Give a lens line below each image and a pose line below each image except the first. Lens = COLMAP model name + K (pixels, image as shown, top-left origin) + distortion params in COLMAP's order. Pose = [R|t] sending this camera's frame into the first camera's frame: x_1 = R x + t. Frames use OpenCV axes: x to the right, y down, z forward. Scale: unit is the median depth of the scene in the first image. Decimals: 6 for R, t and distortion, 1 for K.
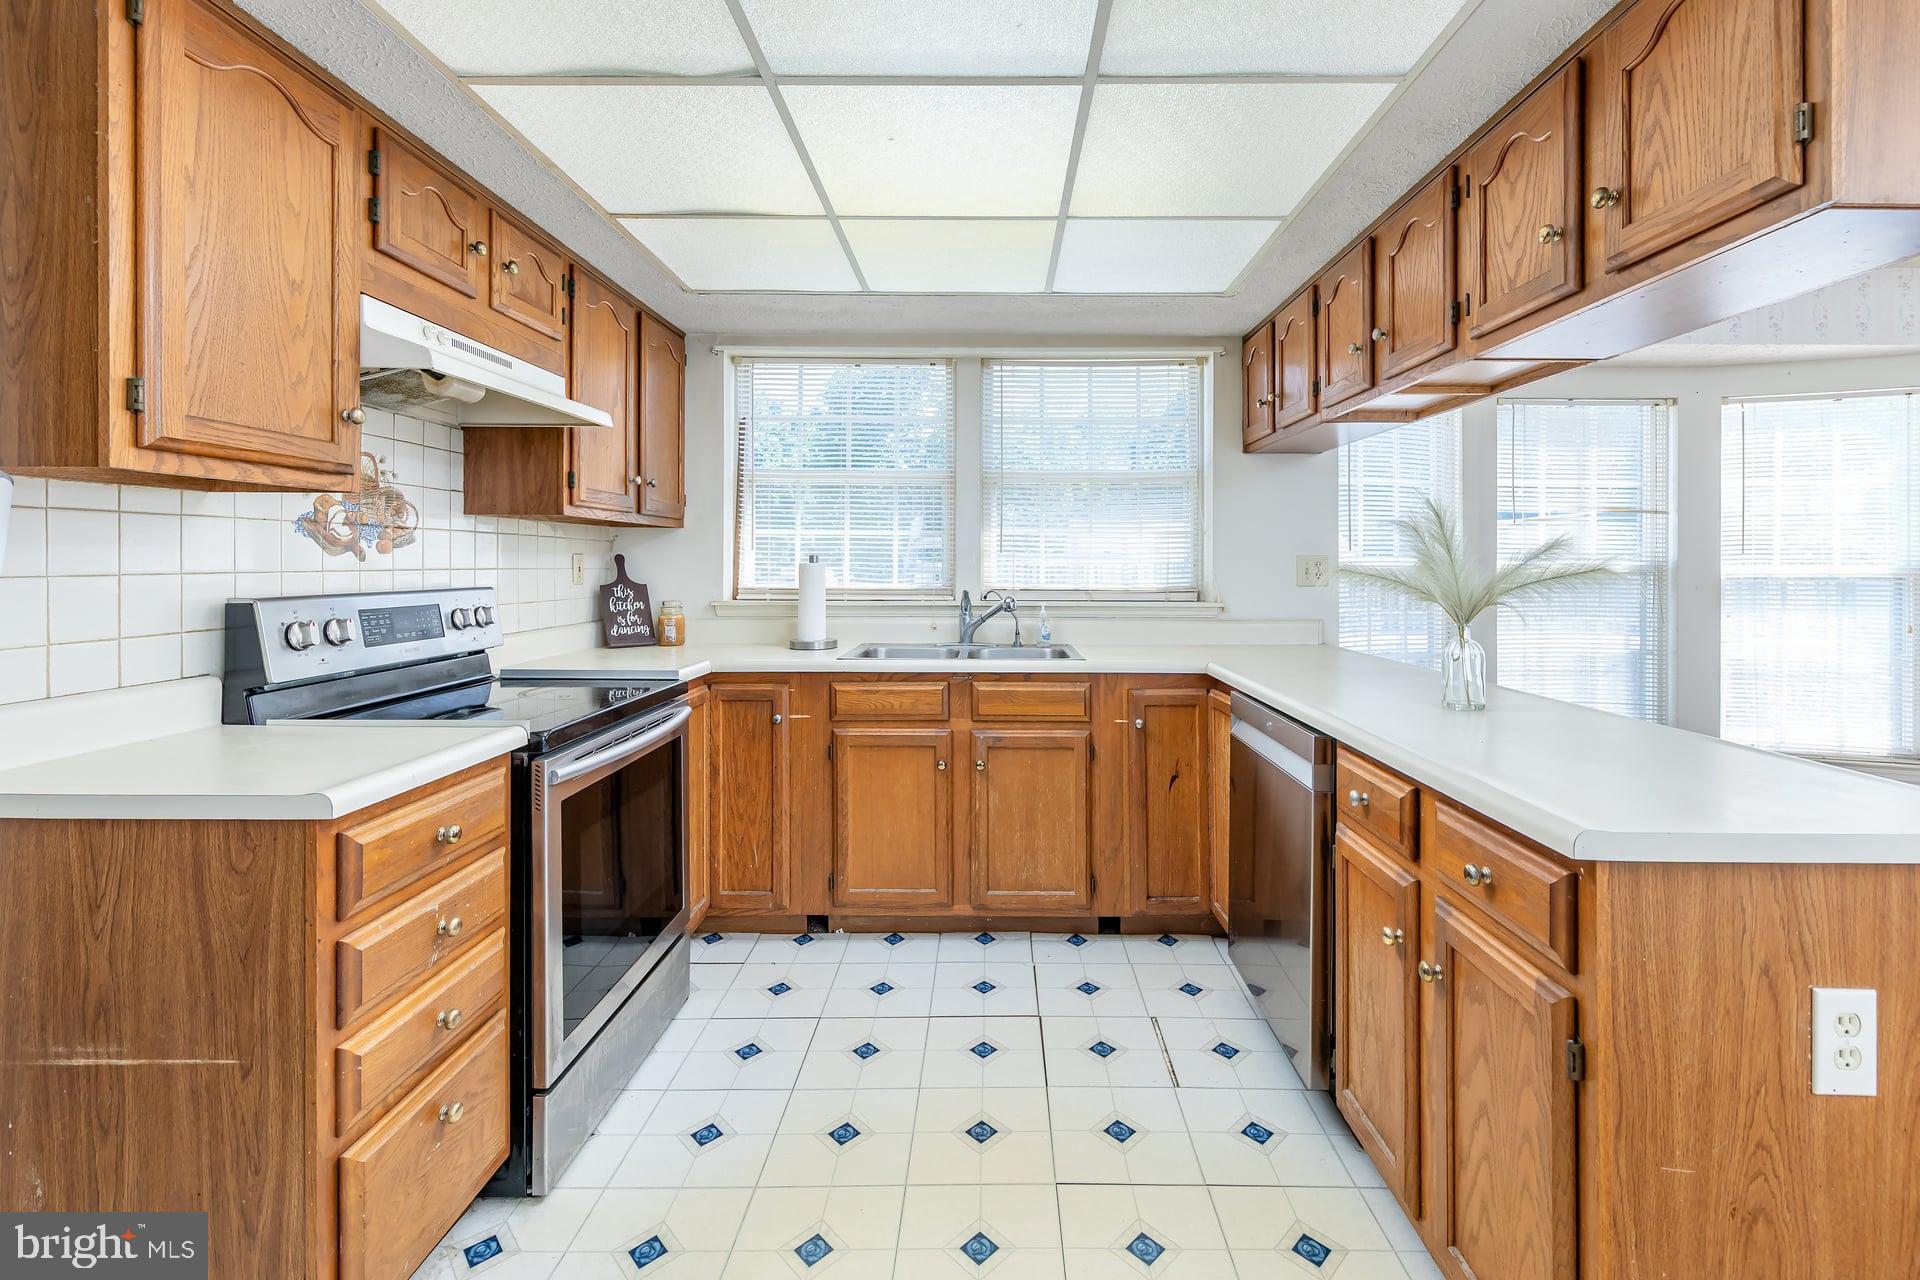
lens RADIAL K [[856.6, 0, 998.3], [0, 856.6, 564.4], [0, 0, 1]] dist [-0.002137, 0.000284]
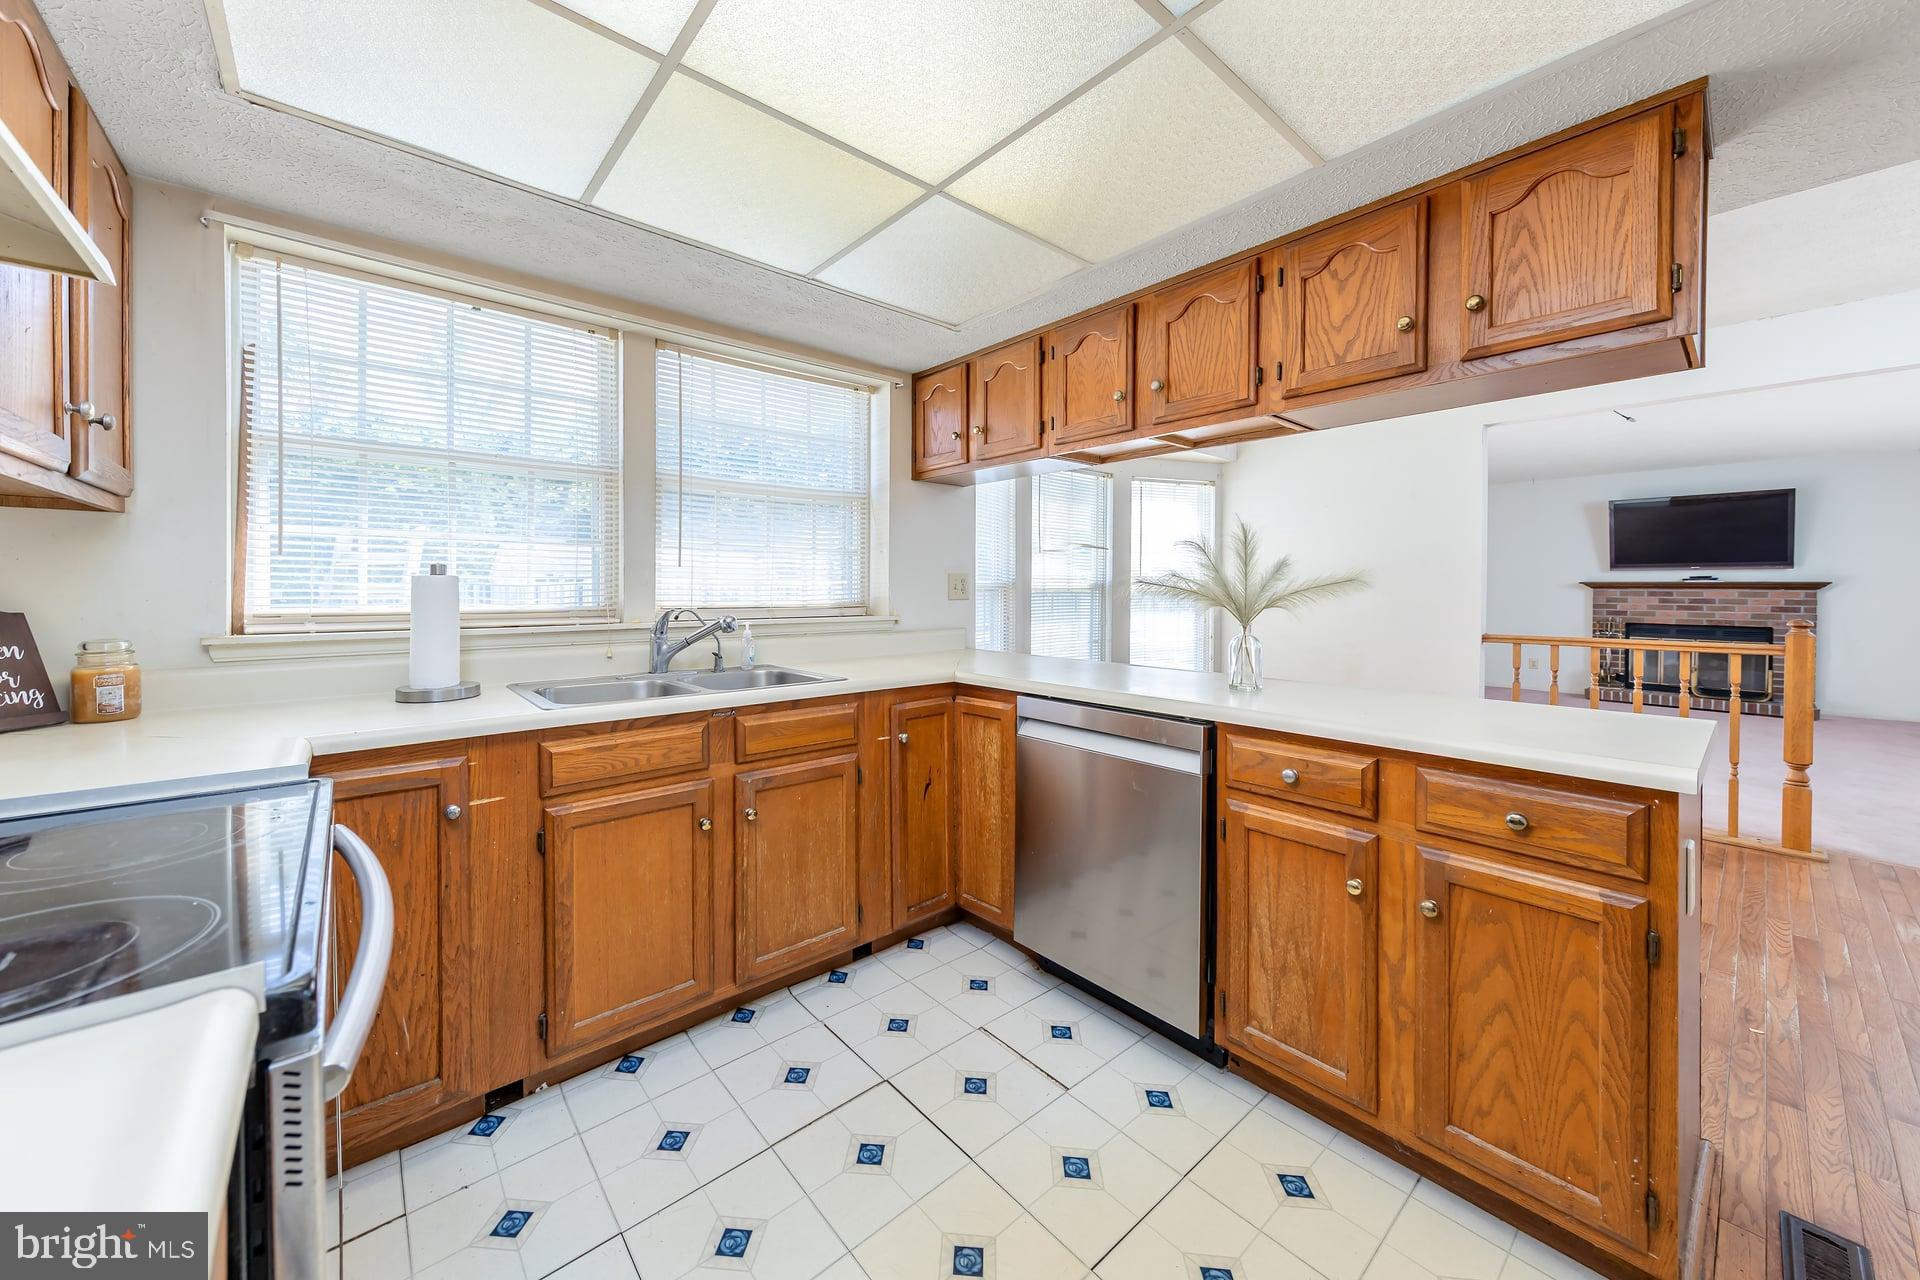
lens RADIAL K [[695.8, 0, 964.7], [0, 695.8, 596.2], [0, 0, 1]] dist [0.005183, -0.000628]
pose [[0.751129, -0.009859, 0.660082, -0.311076], [0.001794, 0.999915, 0.012893, 0.010045], [-0.660153, -0.008500, 0.751083, 0.341010]]
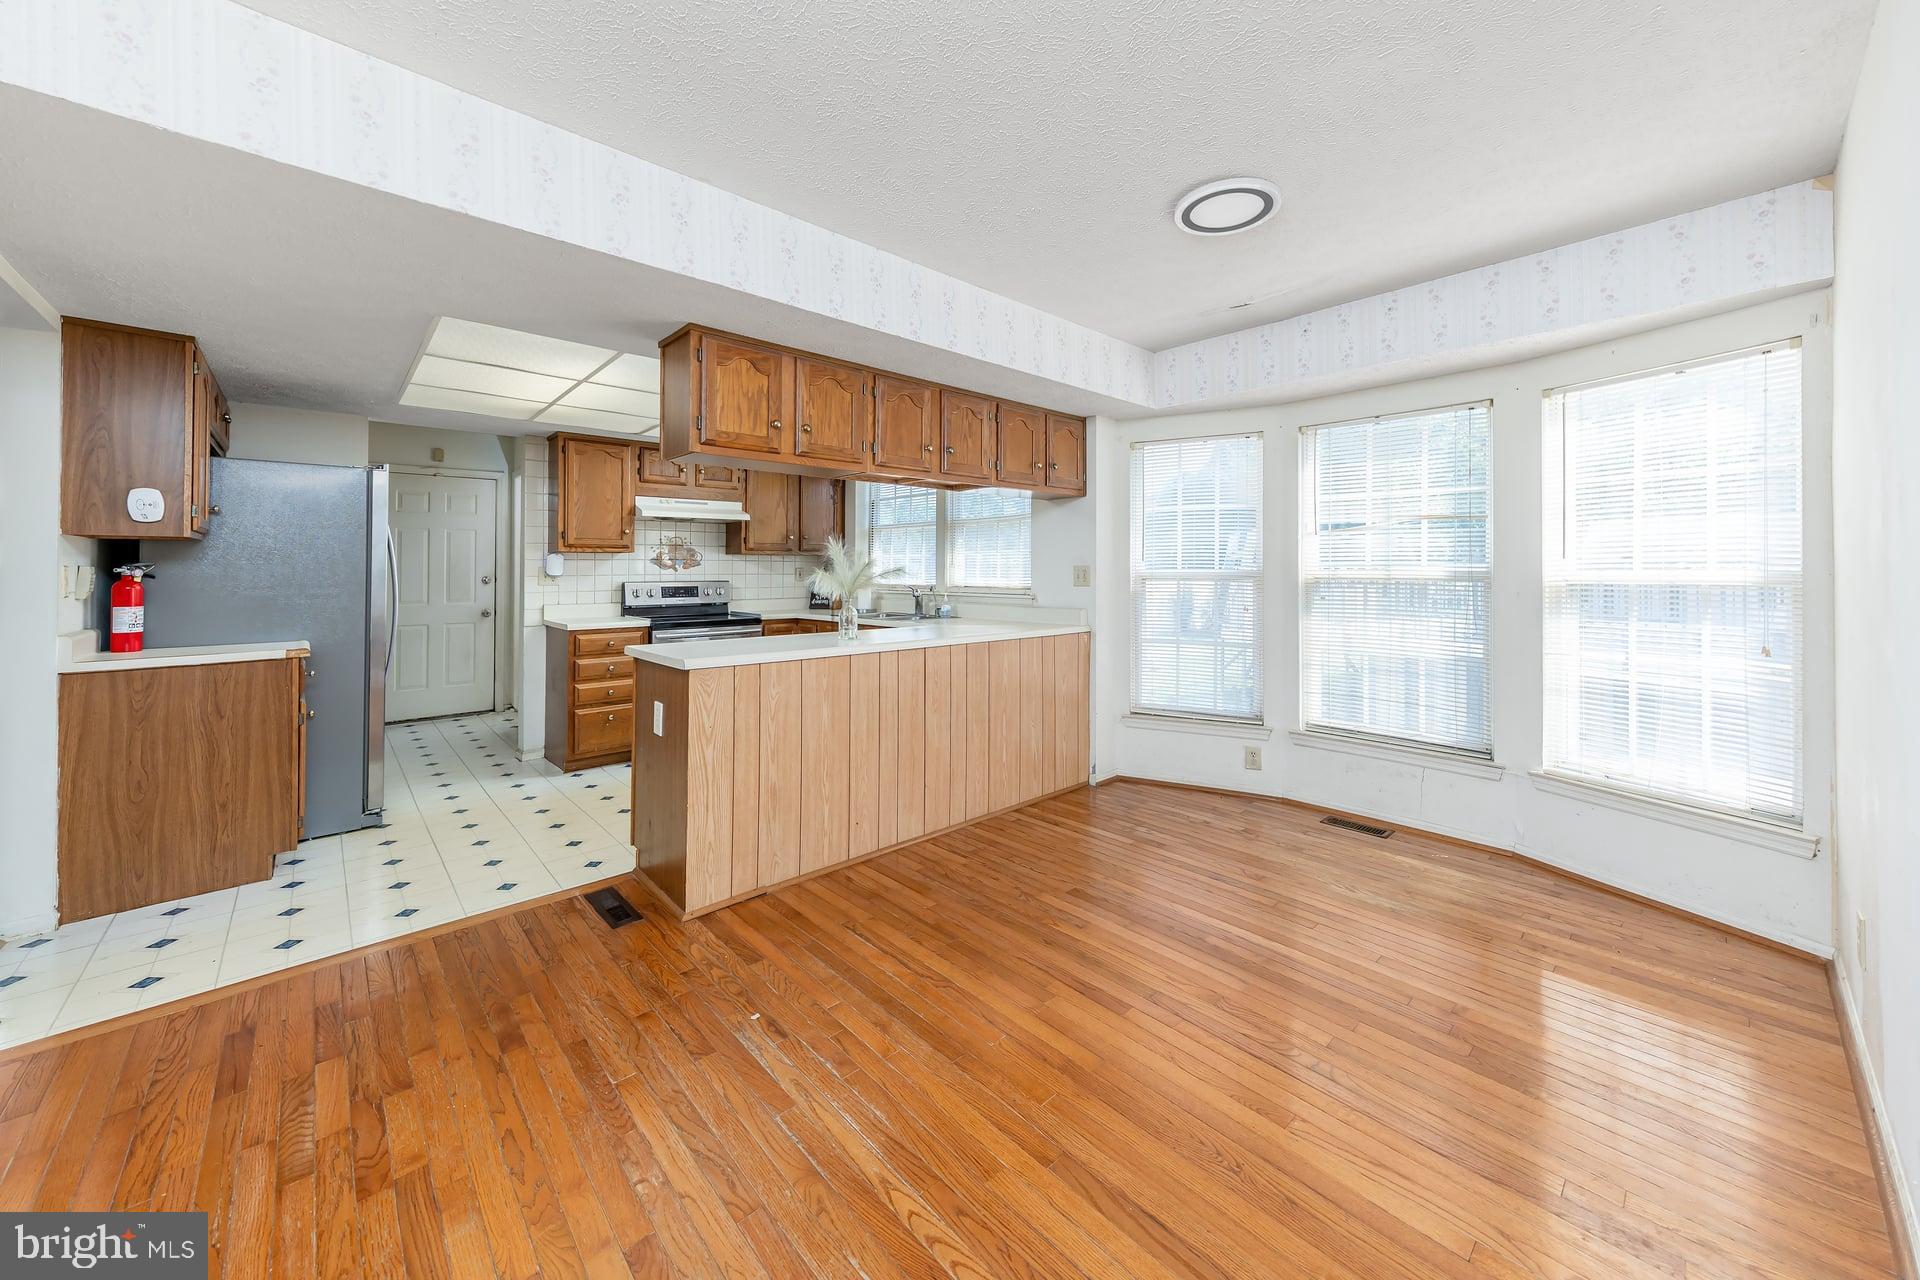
lens RADIAL K [[695.8, 0, 937.6], [0, 695.8, 569.4], [0, 0, 1]] dist [0.005183, -0.000628]
pose [[0.664853, -0.004495, -0.746960, 1.351583], [0.000842, 0.999986, -0.005268, 0.002049], [0.746973, 0.002873, 0.664848, 0.013783]]
